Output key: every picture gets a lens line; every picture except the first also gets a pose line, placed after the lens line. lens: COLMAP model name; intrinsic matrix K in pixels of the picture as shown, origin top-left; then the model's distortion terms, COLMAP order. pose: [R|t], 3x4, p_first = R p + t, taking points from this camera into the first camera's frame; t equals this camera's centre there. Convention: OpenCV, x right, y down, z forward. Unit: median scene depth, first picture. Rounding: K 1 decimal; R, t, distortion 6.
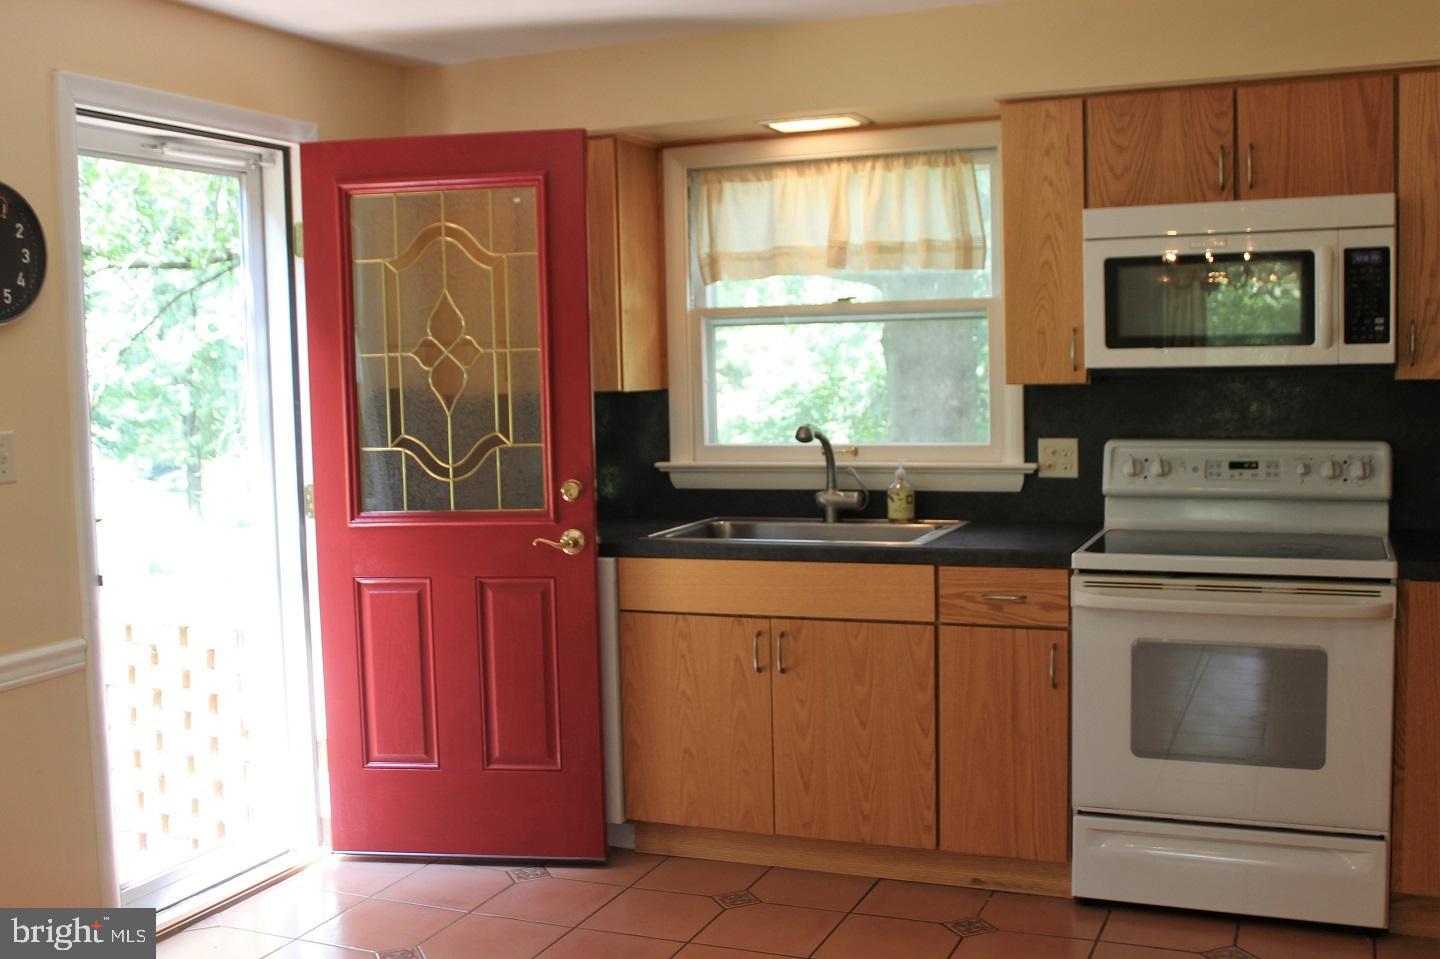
lens RADIAL K [[1466.0, 0, 720.0], [0, 1466.0, 479.5], [0, 0, 1]] dist [-0.110110, 0.020007]
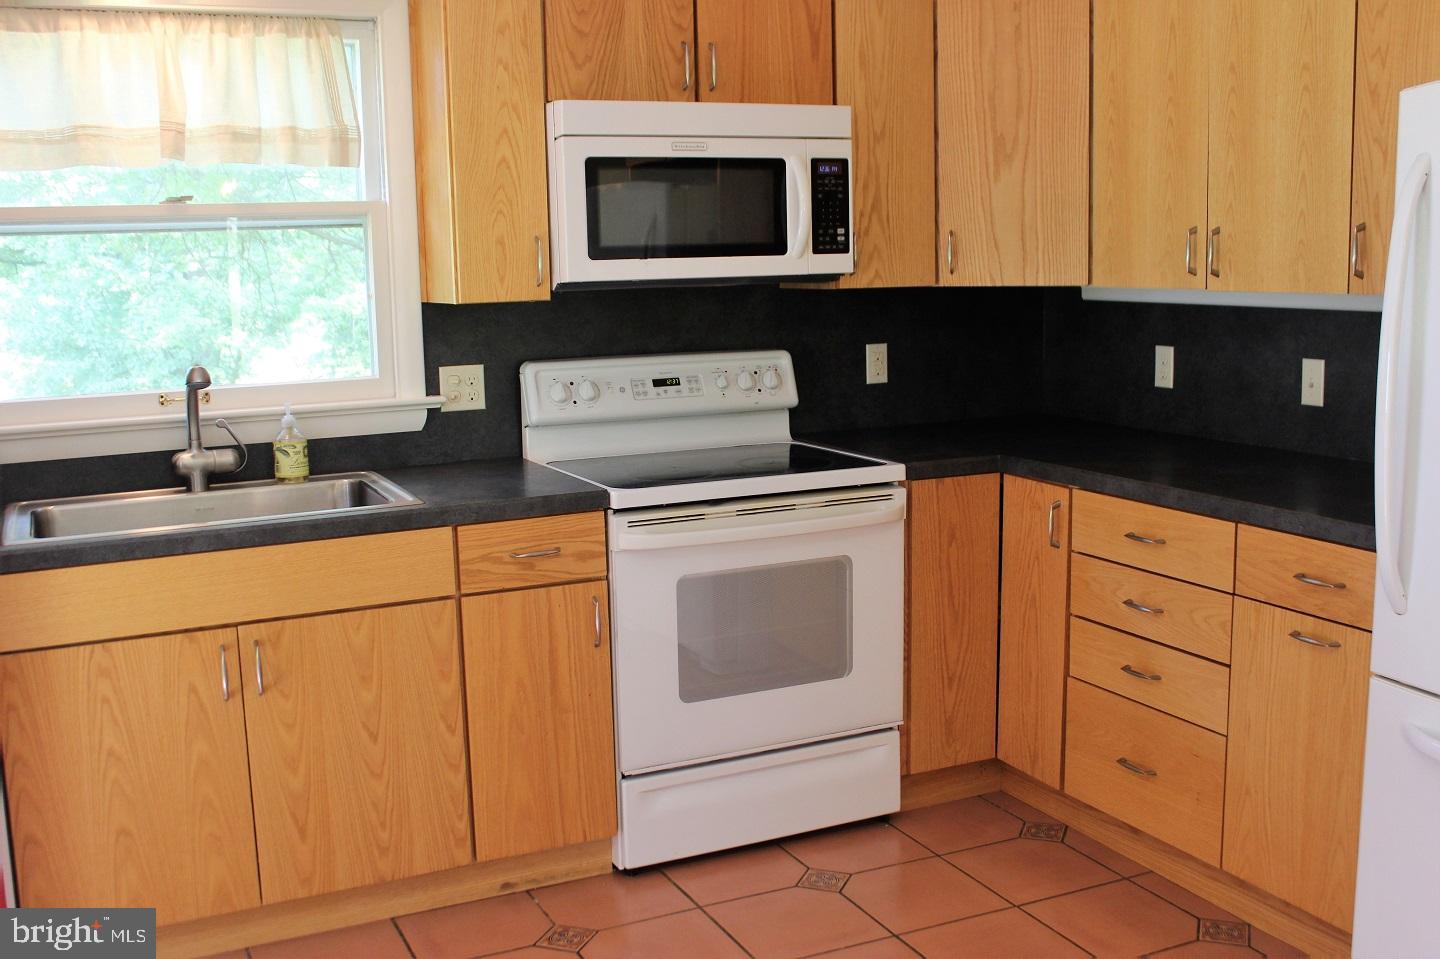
lens RADIAL K [[1440.8, 0, 720.0], [0, 1440.8, 479.5], [0, 0, 1]] dist [-0.130428, 0.151328]
pose [[0.670512, -0.107105, 0.734127, -0.329474], [0.067540, 0.994228, 0.083365, -0.023515], [-0.738818, -0.006315, 0.673875, 0.337715]]
